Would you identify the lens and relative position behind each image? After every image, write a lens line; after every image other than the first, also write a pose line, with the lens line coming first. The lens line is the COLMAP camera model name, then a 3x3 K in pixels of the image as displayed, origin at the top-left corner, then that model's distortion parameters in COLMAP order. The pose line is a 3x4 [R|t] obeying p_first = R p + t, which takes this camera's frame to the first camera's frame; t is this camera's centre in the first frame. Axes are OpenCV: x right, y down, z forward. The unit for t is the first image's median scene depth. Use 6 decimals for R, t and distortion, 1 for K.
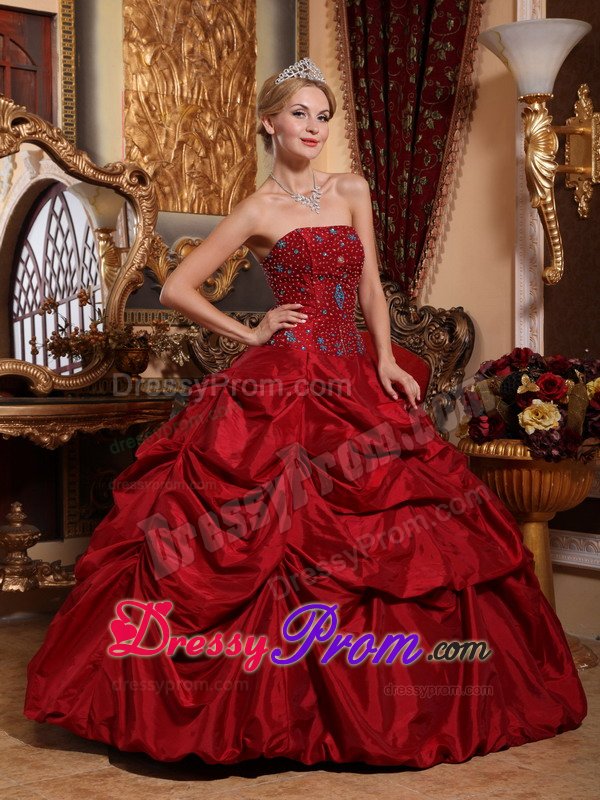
lens RADIAL K [[1628.5, 0, 298.0], [0, 1628.5, 390.9], [0, 0, 1]] dist [0.301089, 0.000000]
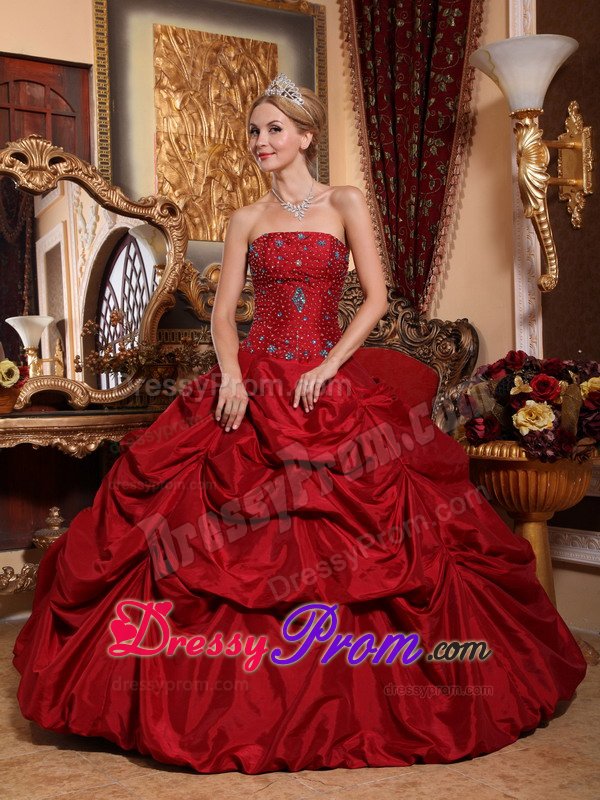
lens RADIAL K [[1231.7, 0, 292.6], [0, 1231.7, 382.8], [0, 0, 1]] dist [0.137826, 0.000000]
pose [[0.996969, -0.020654, -0.075012, 0.045380], [0.018846, 0.999517, -0.024725, 0.008257], [0.075486, 0.023236, 0.996876, 0.182539]]
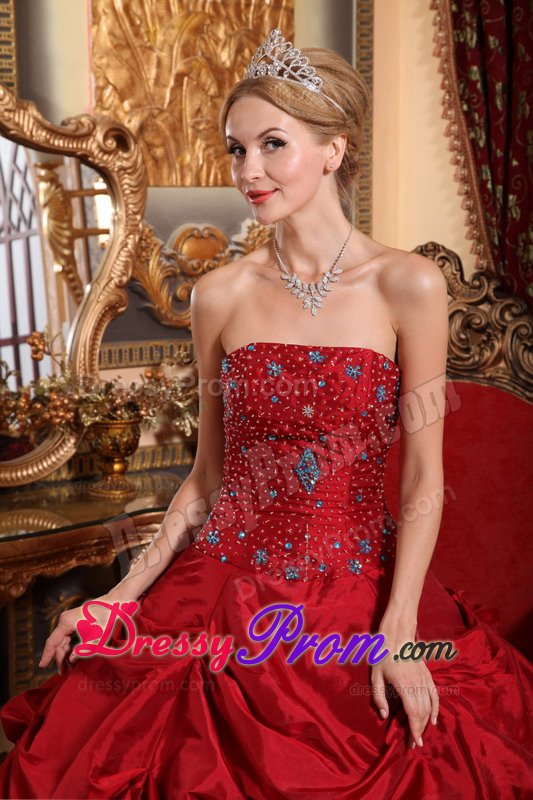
lens RADIAL K [[1960.9, 0, 267.6], [0, 1960.9, 406.8], [0, 0, 1]] dist [0.563100, 0.000000]
pose [[0.999812, -0.008117, 0.017605, -0.053614], [0.006103, 0.993738, 0.111571, -0.112855], [-0.018400, -0.111442, 0.993601, 0.228428]]
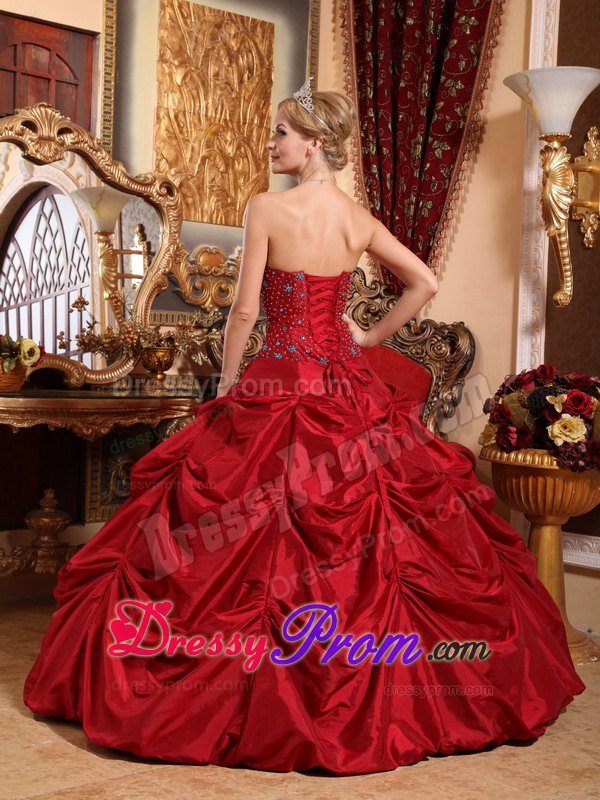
lens RADIAL K [[1450.3, 0, 304.5], [0, 1450.3, 368.6], [0, 0, 1]] dist [0.228750, 0.000000]
pose [[0.994193, 0.040020, 0.099889, -0.098572], [-0.039401, 0.999190, -0.008165, -0.007871], [-0.100135, 0.004182, 0.994965, 0.041973]]
